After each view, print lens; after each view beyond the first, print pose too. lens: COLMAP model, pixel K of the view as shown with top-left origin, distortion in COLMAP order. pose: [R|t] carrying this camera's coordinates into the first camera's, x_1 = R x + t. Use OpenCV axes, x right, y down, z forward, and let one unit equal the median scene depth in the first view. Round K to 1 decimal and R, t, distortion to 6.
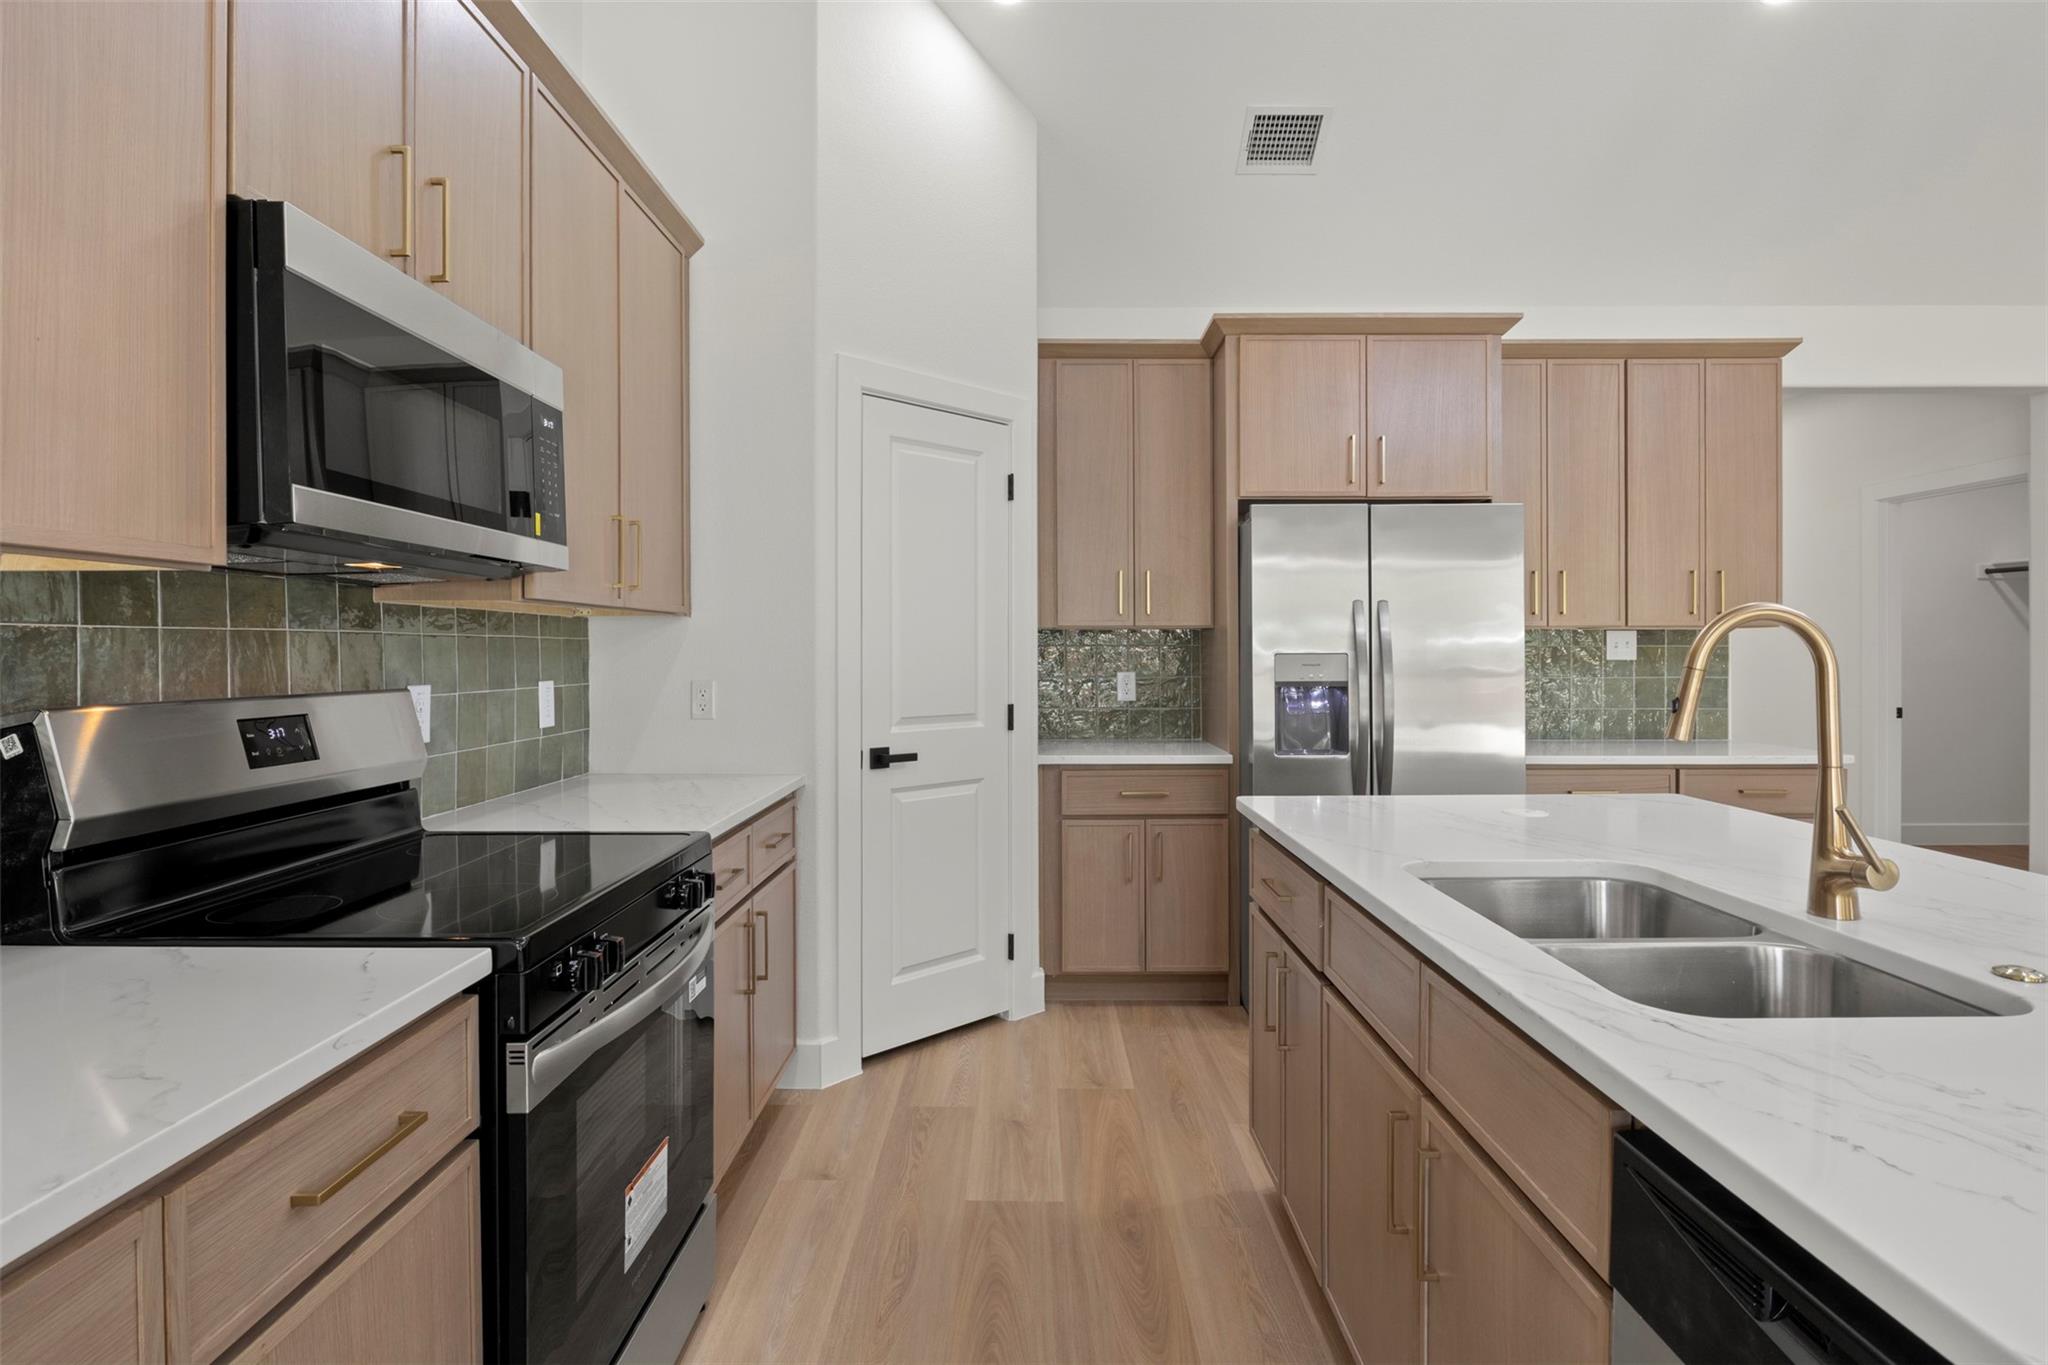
lens RADIAL K [[1018.6, 0, 1019.0], [0, 1018.6, 656.3], [0, 0, 1]] dist [-0.011657, -0.000615]
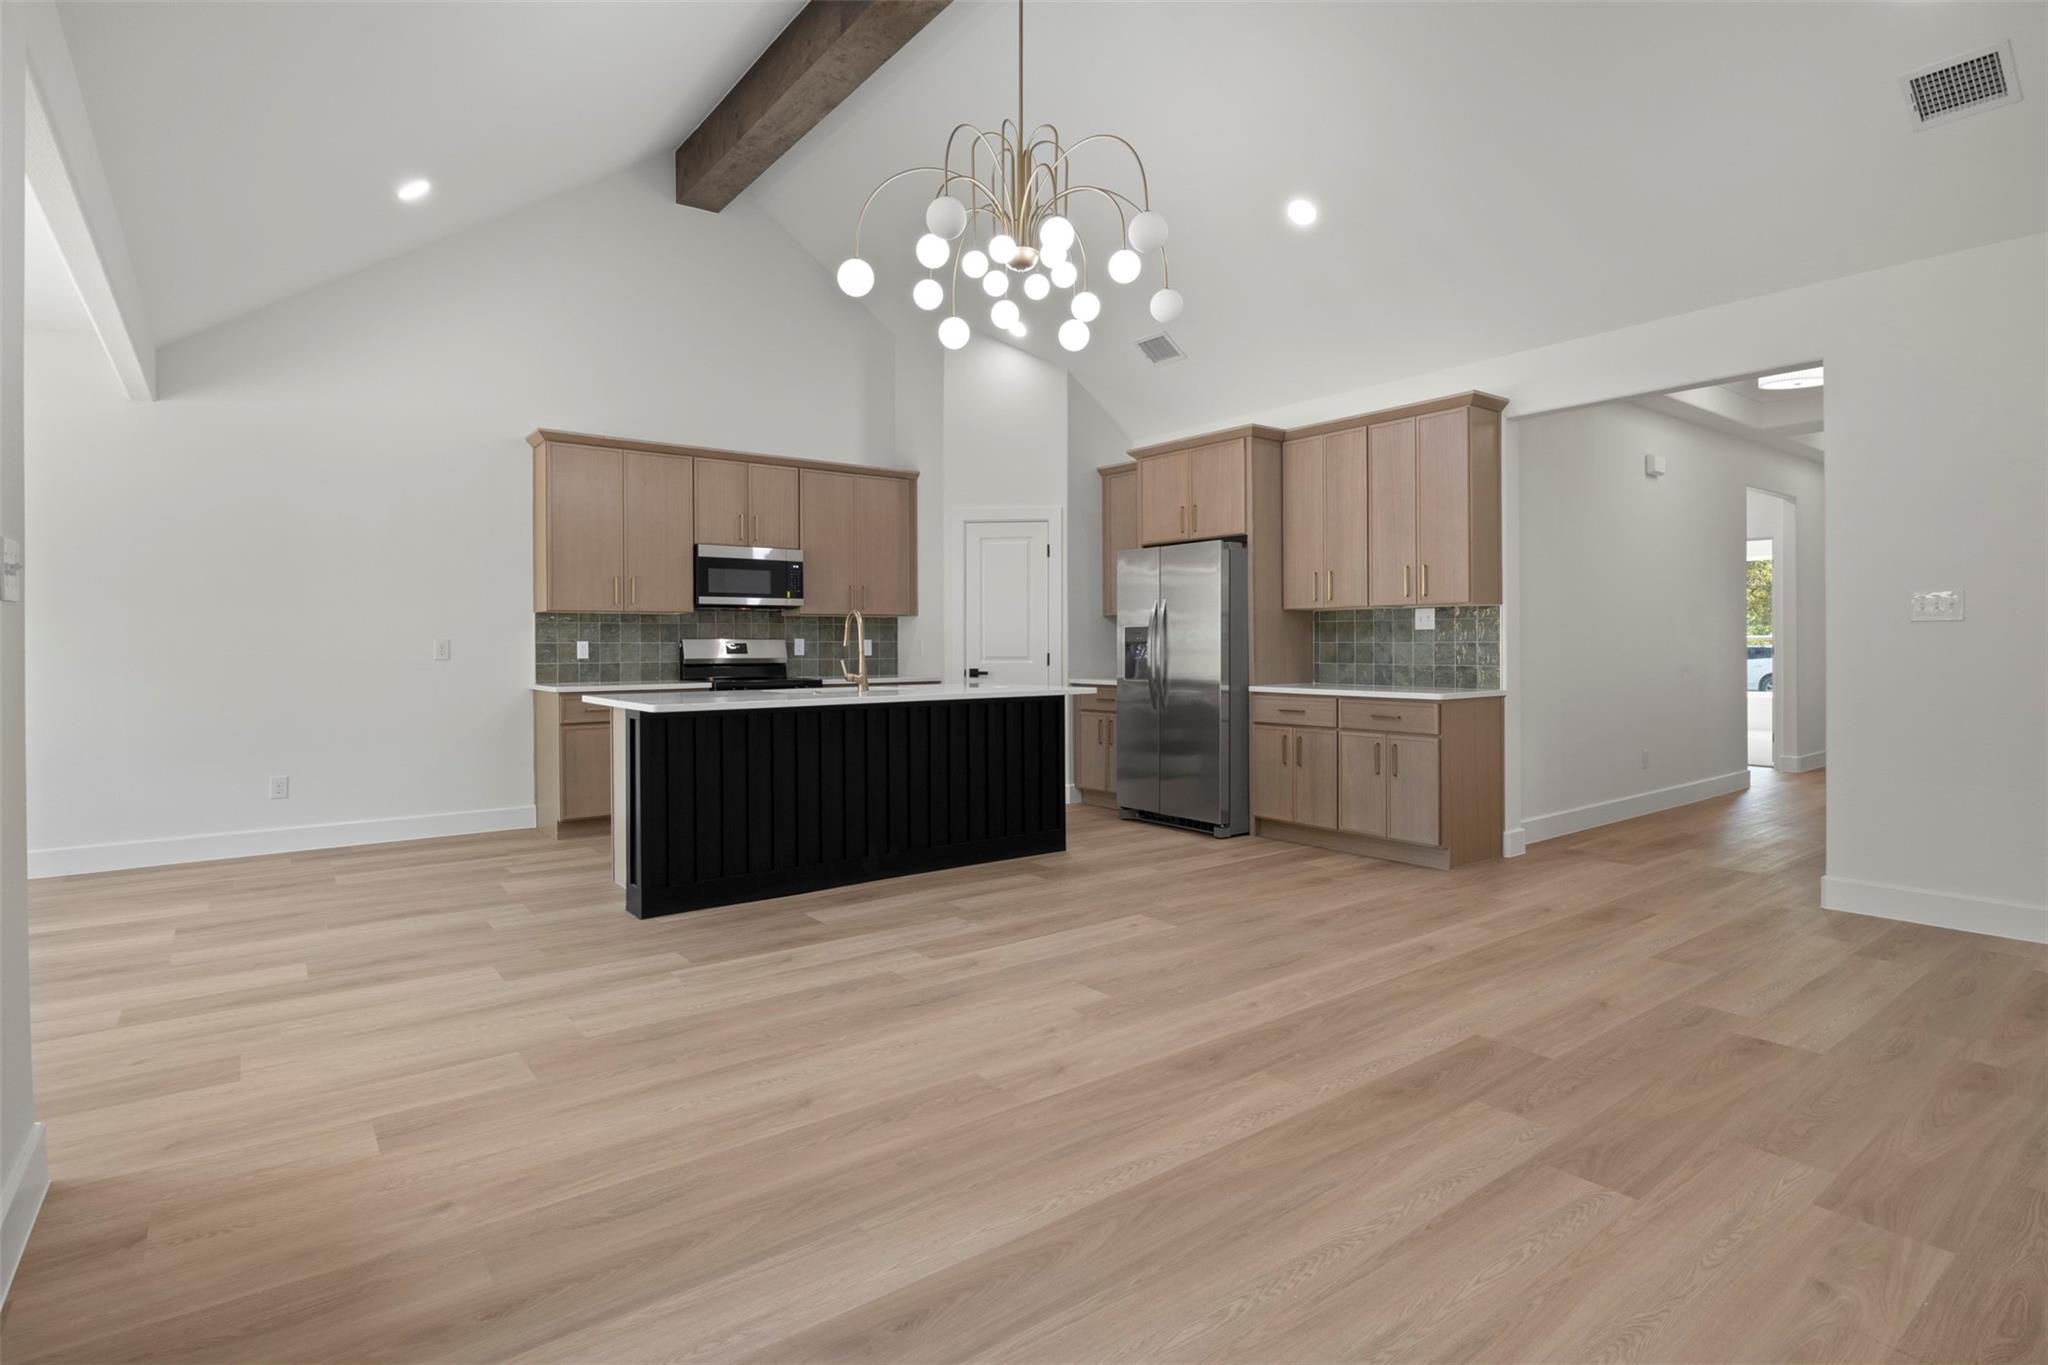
lens RADIAL K [[1026.9, 0, 1027.2], [0, 1026.9, 644.5], [0, 0, 1]] dist [-0.010139, -0.001760]
pose [[0.617093, -0.001674, -0.786888, 1.607391], [-0.001687, 0.999993, -0.003450, 0.035475], [0.786888, 0.003456, 0.617086, -0.345623]]
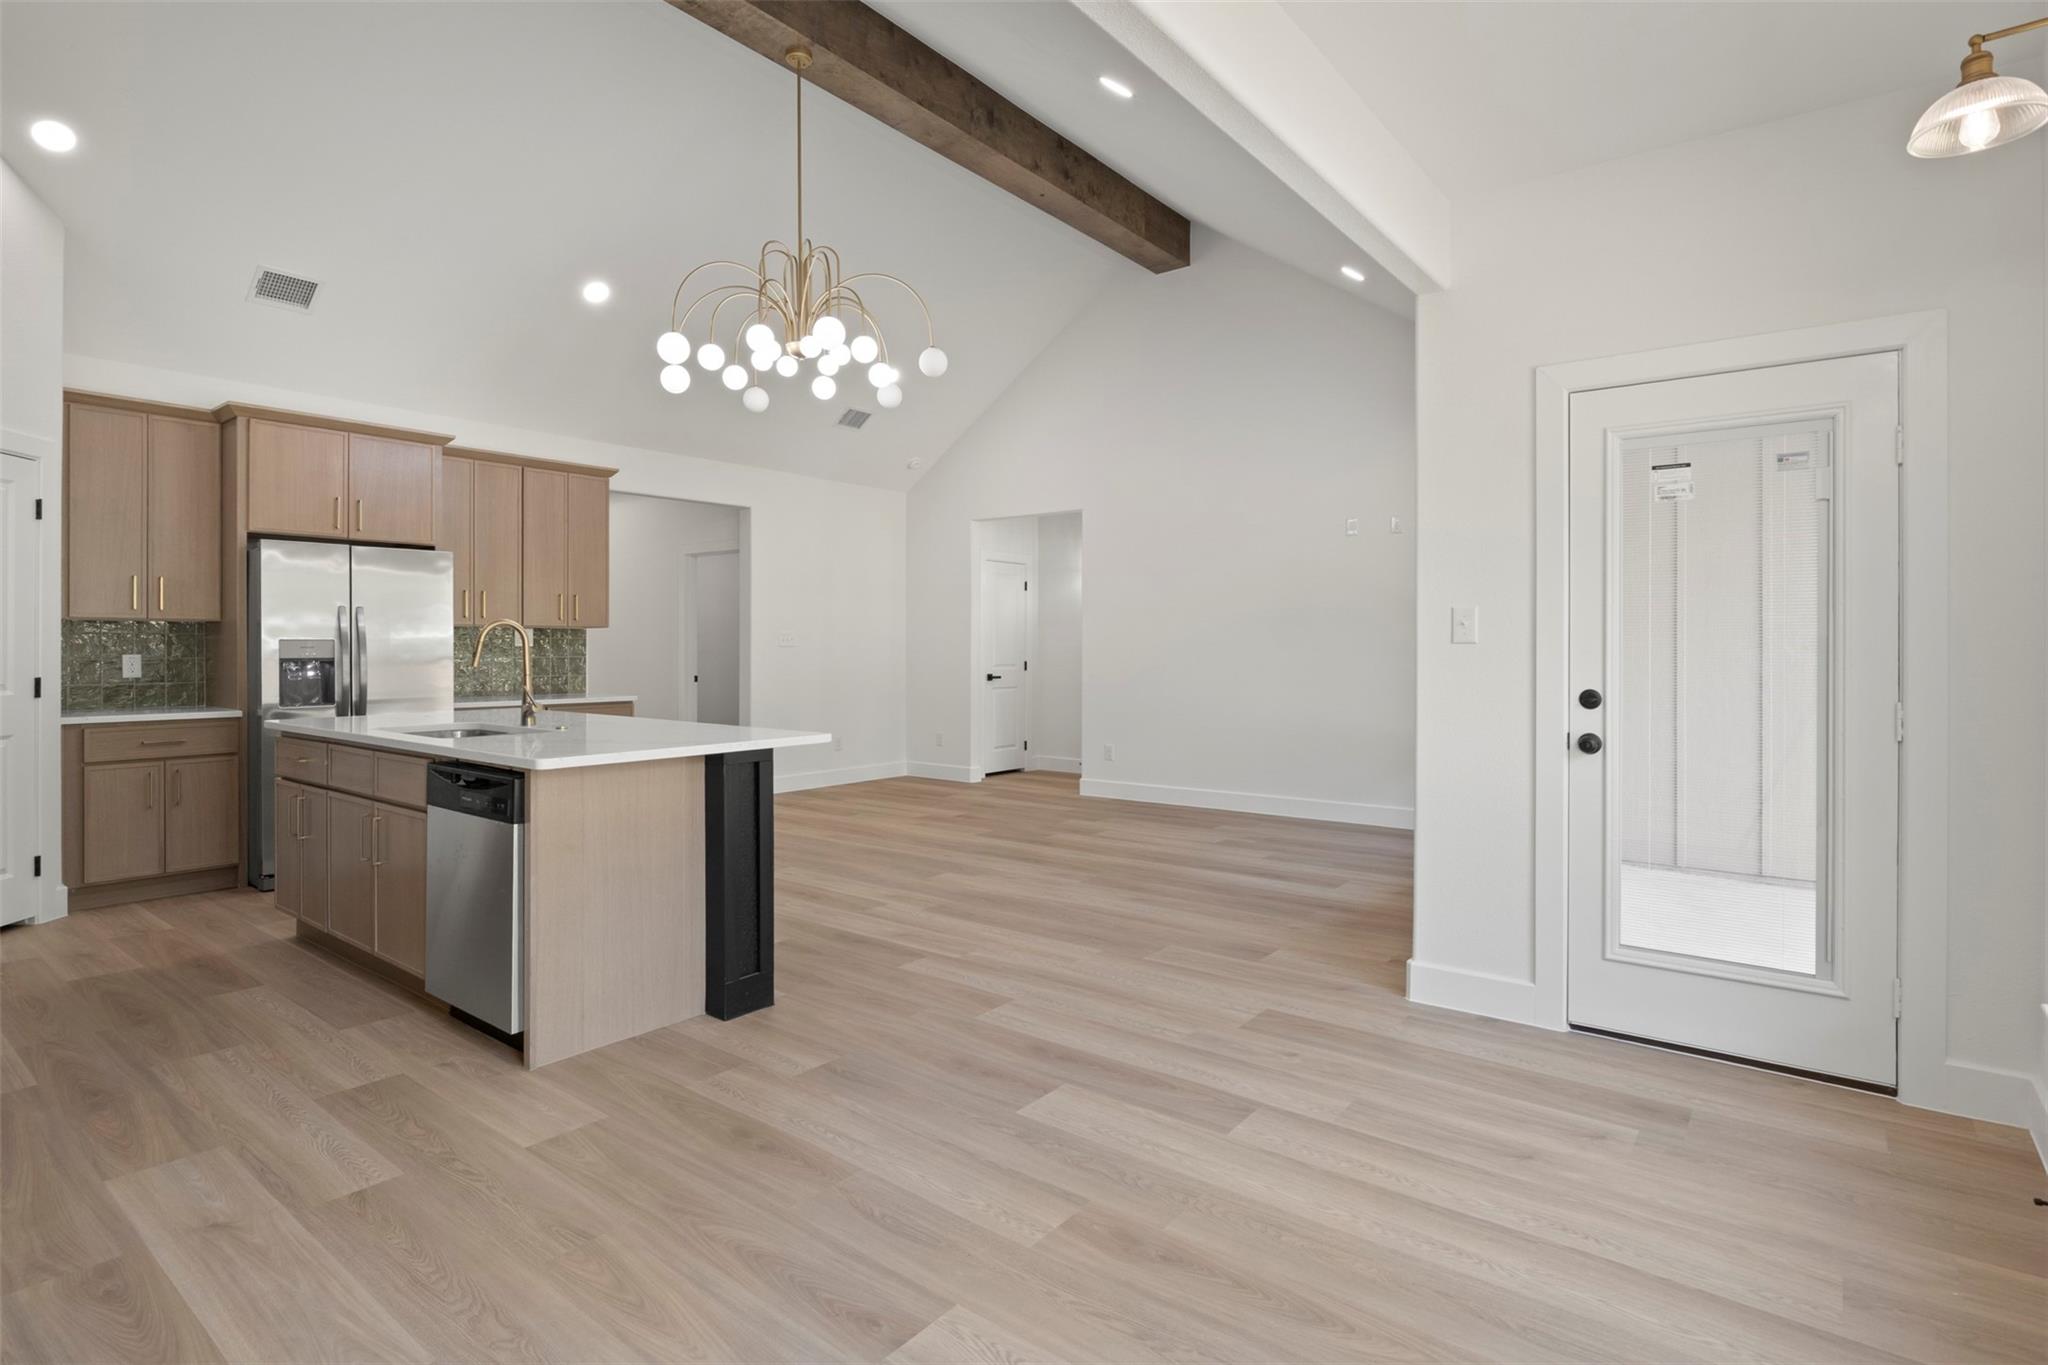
lens RADIAL K [[1025.4, 0, 1017.1], [0, 1025.4, 645.3], [0, 0, 1]] dist [-0.005243, -0.001279]
pose [[0.612403, 0.003376, 0.790539, -0.261974], [0.002420, 0.999978, -0.006146, 0.016913], [-0.790542, 0.005677, 0.612381, -0.748792]]
